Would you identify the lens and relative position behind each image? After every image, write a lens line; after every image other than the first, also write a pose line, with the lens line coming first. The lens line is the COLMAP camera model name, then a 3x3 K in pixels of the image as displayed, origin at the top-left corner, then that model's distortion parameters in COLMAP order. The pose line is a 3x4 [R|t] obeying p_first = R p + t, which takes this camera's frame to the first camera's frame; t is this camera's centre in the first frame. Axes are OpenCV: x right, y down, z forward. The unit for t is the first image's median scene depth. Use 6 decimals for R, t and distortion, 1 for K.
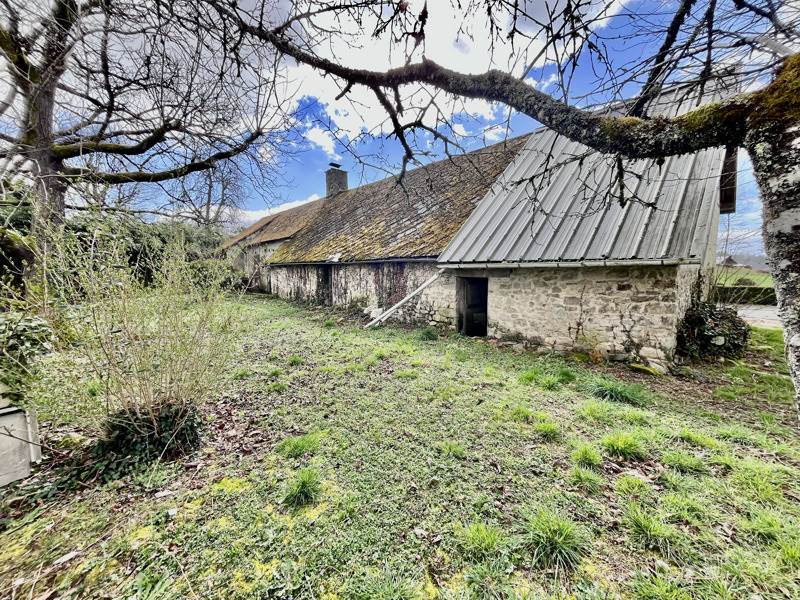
lens RADIAL K [[318.9, 0, 400.1], [0, 318.9, 298.8], [0, 0, 1]] dist [0.000315, 0.000026]
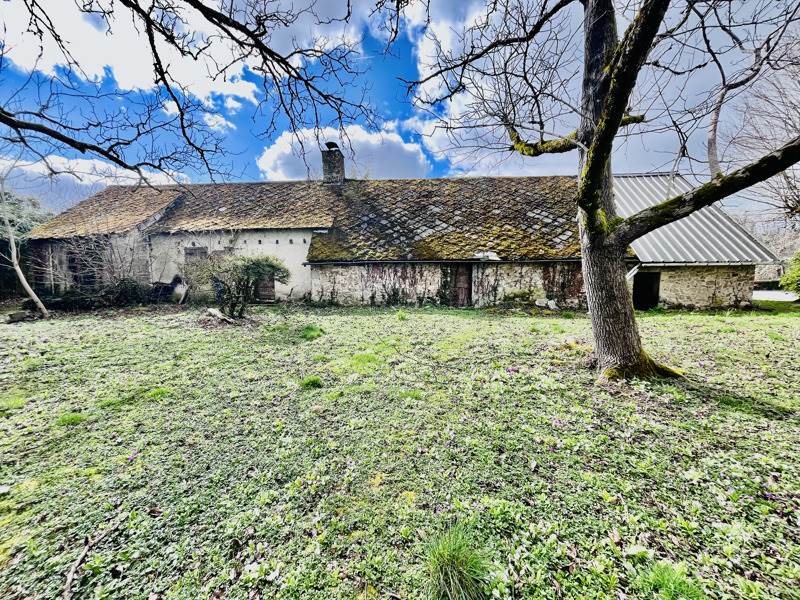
lens RADIAL K [[318.9, 0, 400.2], [0, 318.9, 301.2], [0, 0, 1]] dist [0.000315, 0.000026]
pose [[0.723156, -0.053460, 0.688612, -1.240137], [0.065415, 0.997820, 0.008769, -0.012975], [-0.687580, 0.038704, 0.725077, 0.512027]]
